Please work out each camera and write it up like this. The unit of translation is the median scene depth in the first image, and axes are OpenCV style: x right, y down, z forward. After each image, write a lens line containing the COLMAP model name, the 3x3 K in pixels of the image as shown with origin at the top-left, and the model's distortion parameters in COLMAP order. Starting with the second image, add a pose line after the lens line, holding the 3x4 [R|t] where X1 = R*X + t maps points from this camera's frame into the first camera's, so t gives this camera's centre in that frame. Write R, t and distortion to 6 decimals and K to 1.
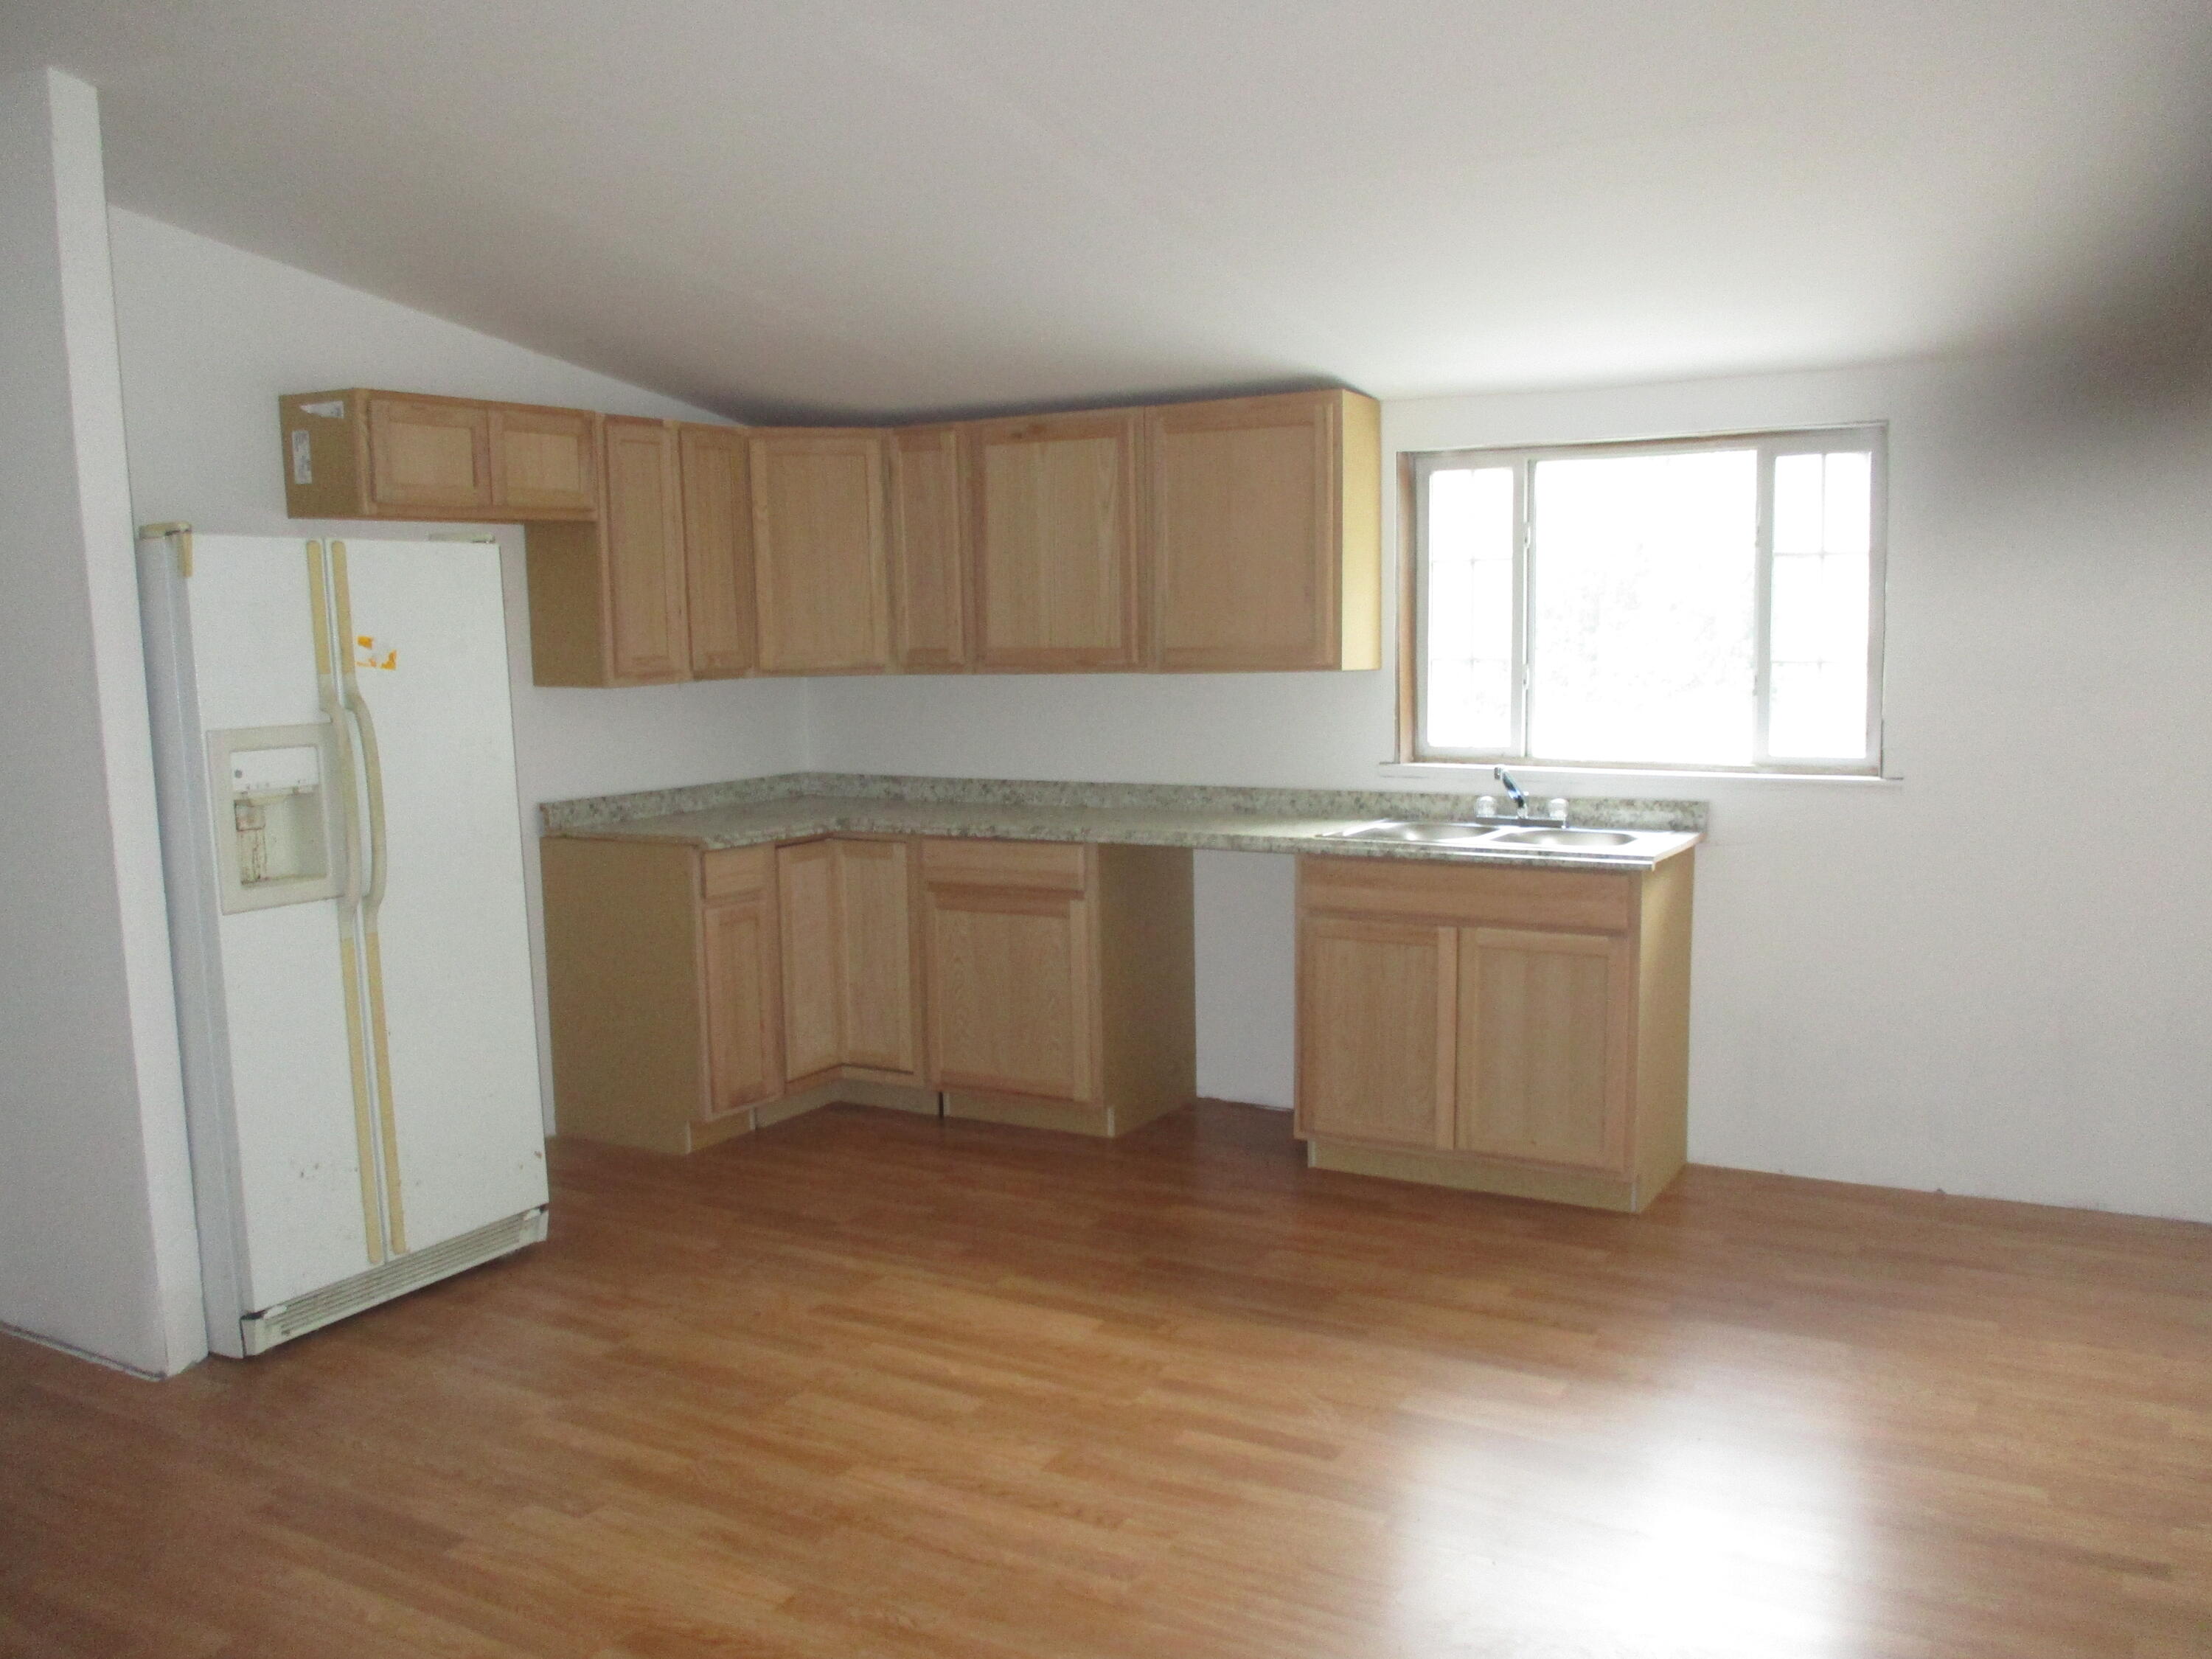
lens RADIAL K [[1850.1, 0, 1113.8], [0, 1850.1, 833.8], [0, 0, 1]] dist [-0.005240, 0.001698]
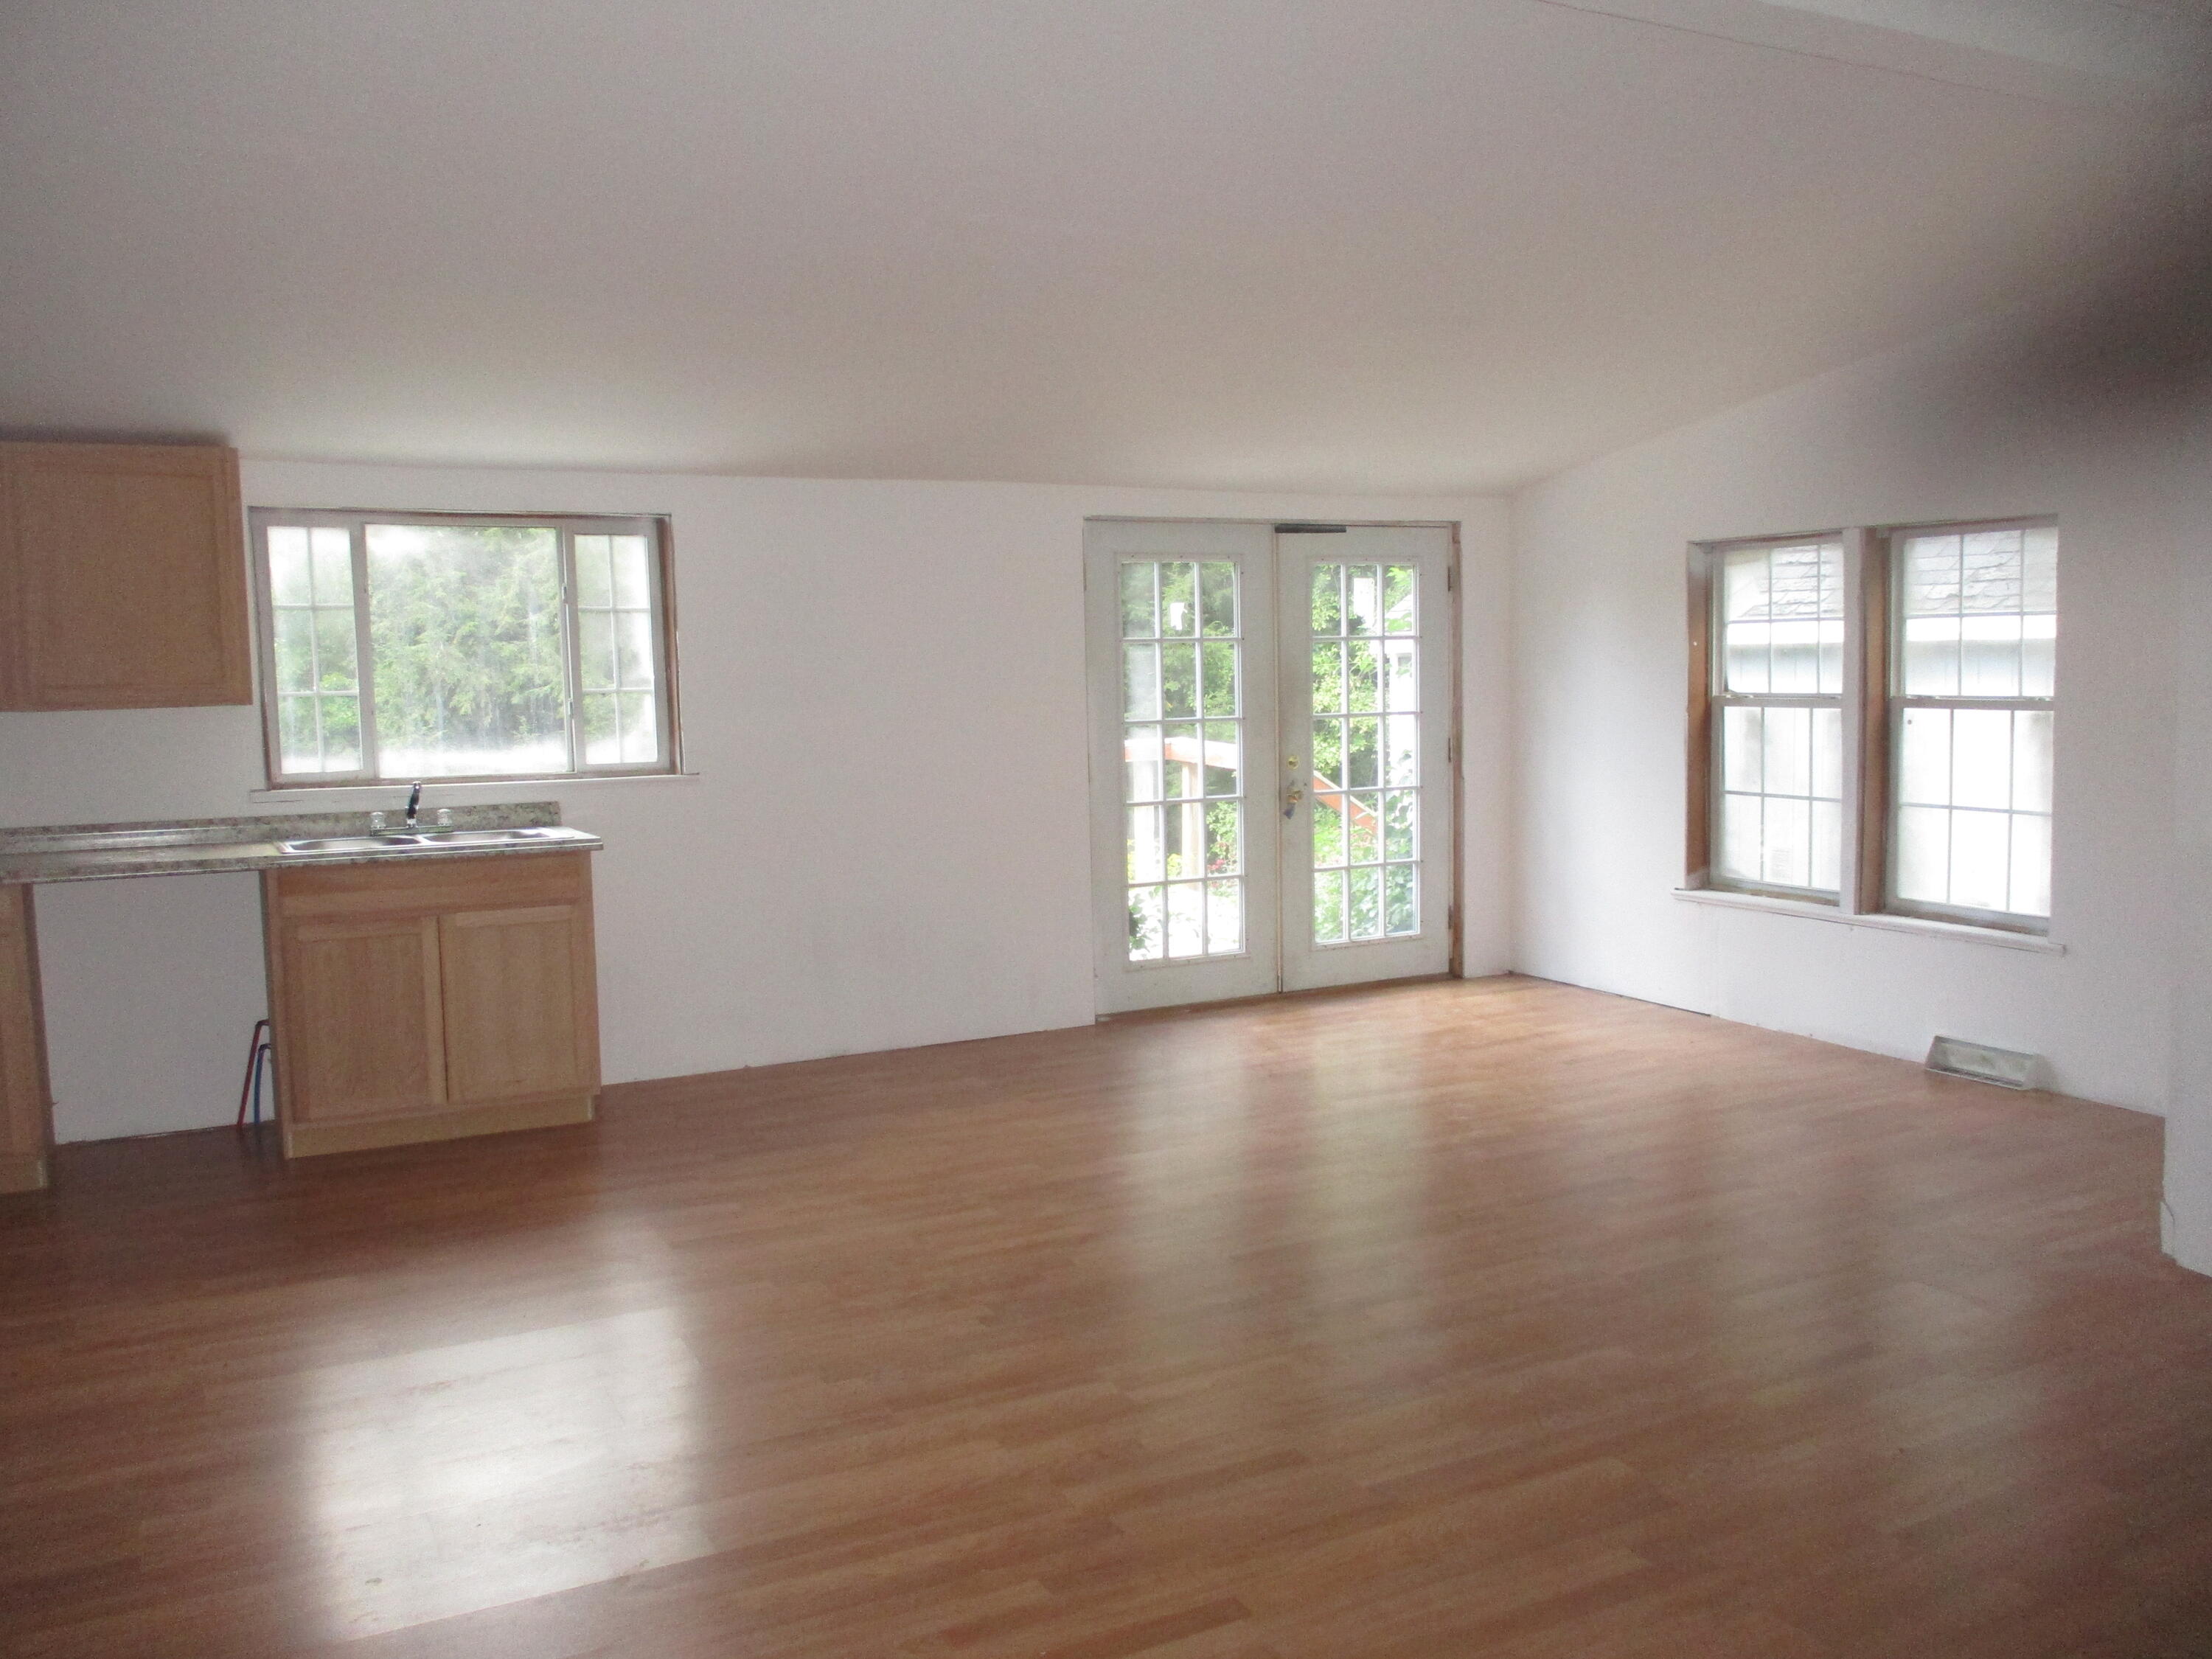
lens RADIAL K [[1850.1, 0, 1113.8], [0, 1850.1, 833.8], [0, 0, 1]] dist [-0.005240, 0.001698]
pose [[0.530371, -0.071277, 0.844764, -0.622709], [0.104427, 0.994363, 0.018336, 0.023773], [-0.841309, 0.078491, 0.534825, 0.004226]]
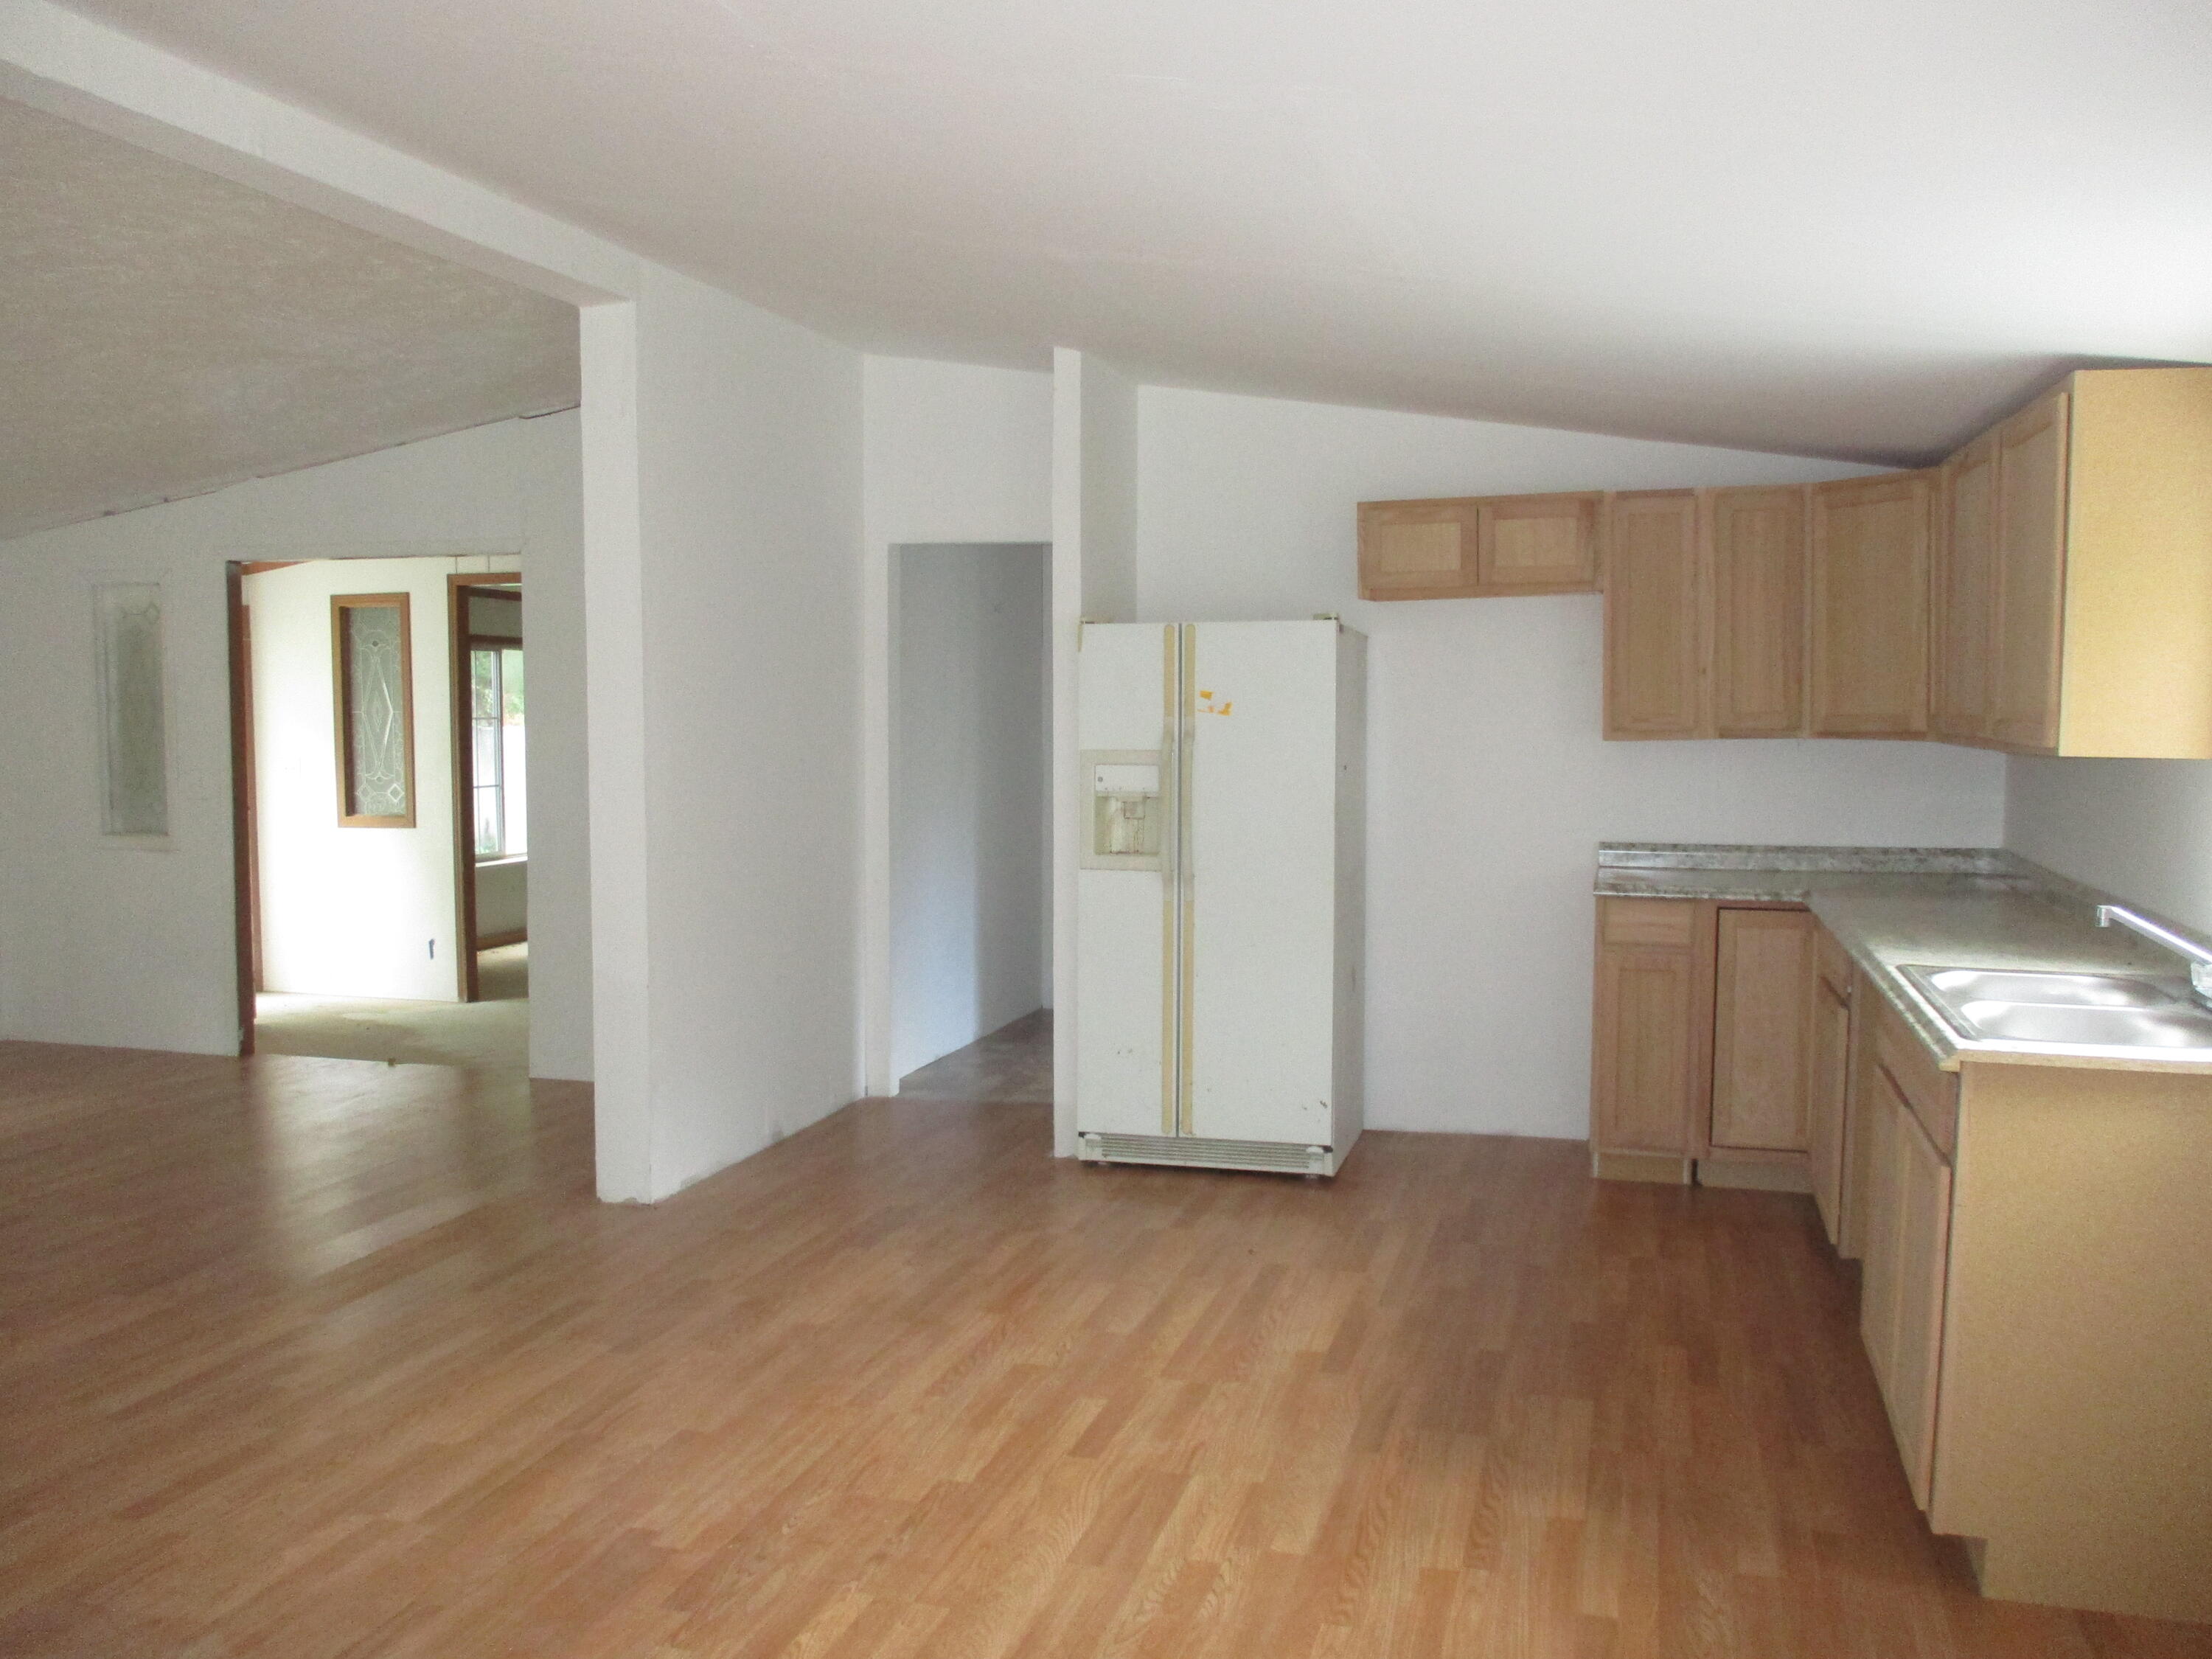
lens RADIAL K [[1850.1, 0, 1113.8], [0, 1850.1, 833.8], [0, 0, 1]] dist [-0.005240, 0.001698]
pose [[0.231473, 0.085164, -0.969107, 0.885407], [-0.110962, 0.991971, 0.060670, -0.071288], [0.966492, 0.093491, 0.239064, 0.563963]]
